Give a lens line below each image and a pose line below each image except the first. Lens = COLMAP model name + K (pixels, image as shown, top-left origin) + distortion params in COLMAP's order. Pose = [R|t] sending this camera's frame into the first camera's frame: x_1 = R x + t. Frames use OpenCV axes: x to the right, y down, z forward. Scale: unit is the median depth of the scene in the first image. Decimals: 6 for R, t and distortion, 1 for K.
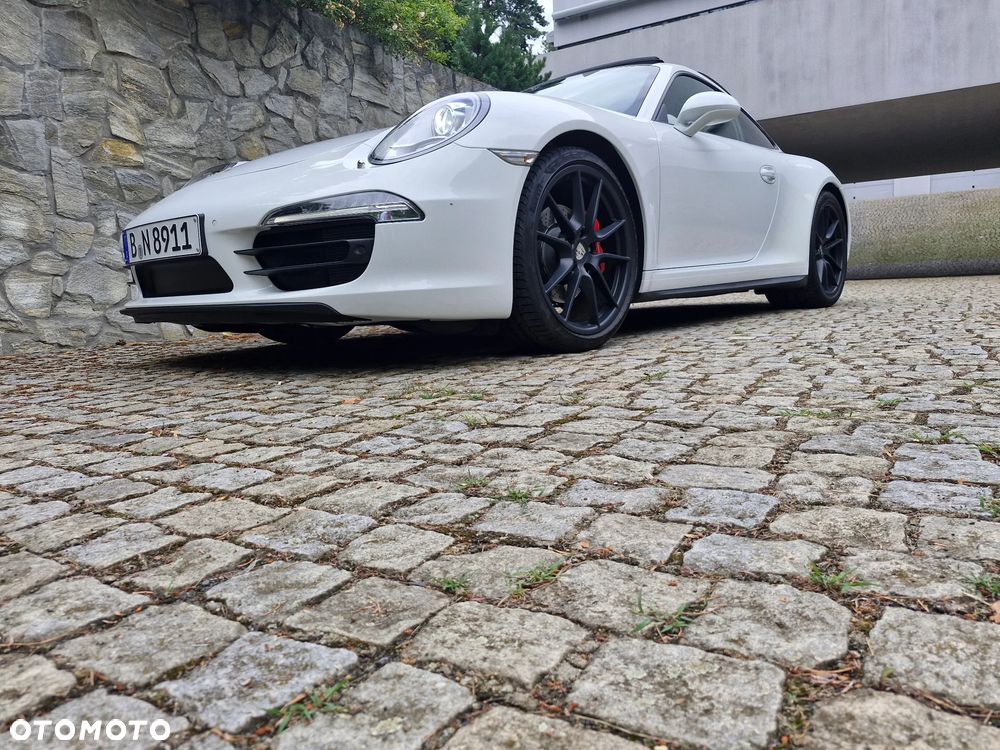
lens RADIAL K [[687.8, 0, 501.2], [0, 687.8, 373.8], [0, 0, 1]] dist [0.042803, -0.039729]
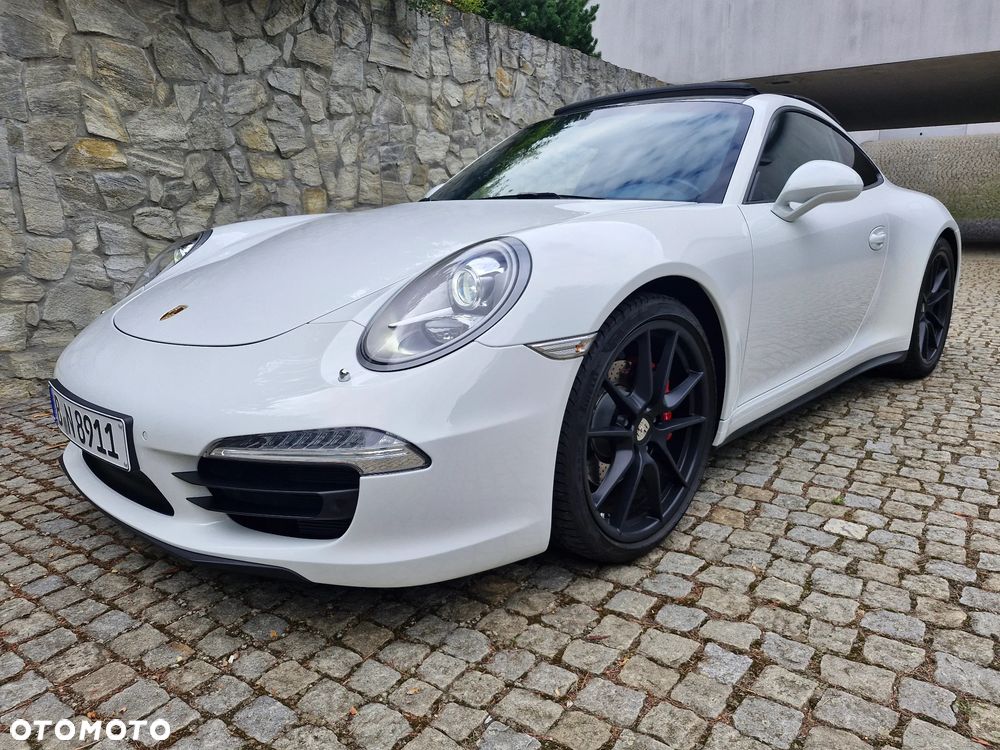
lens RADIAL K [[687.8, 0, 486.8], [0, 687.8, 385.4], [0, 0, 1]] dist [0.042803, -0.039729]
pose [[0.997793, 0.043119, -0.050487, -0.015606], [-0.036217, 0.990796, 0.130427, -0.267937], [0.055647, -0.128311, 0.990172, 0.218036]]
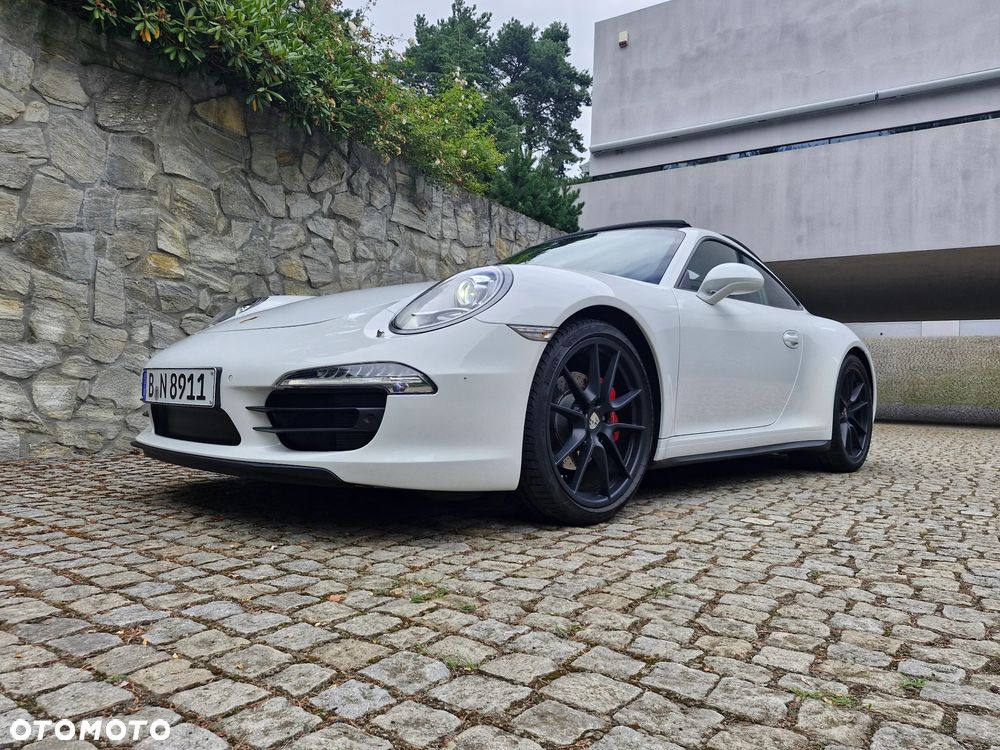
lens RADIAL K [[687.8, 0, 497.1], [0, 687.8, 382.3], [0, 0, 1]] dist [0.042803, -0.039729]
pose [[0.996364, 0.075458, -0.039563, 0.009161], [-0.080092, 0.987894, -0.132857, -0.077334], [0.029059, 0.135543, 0.990345, 0.011571]]
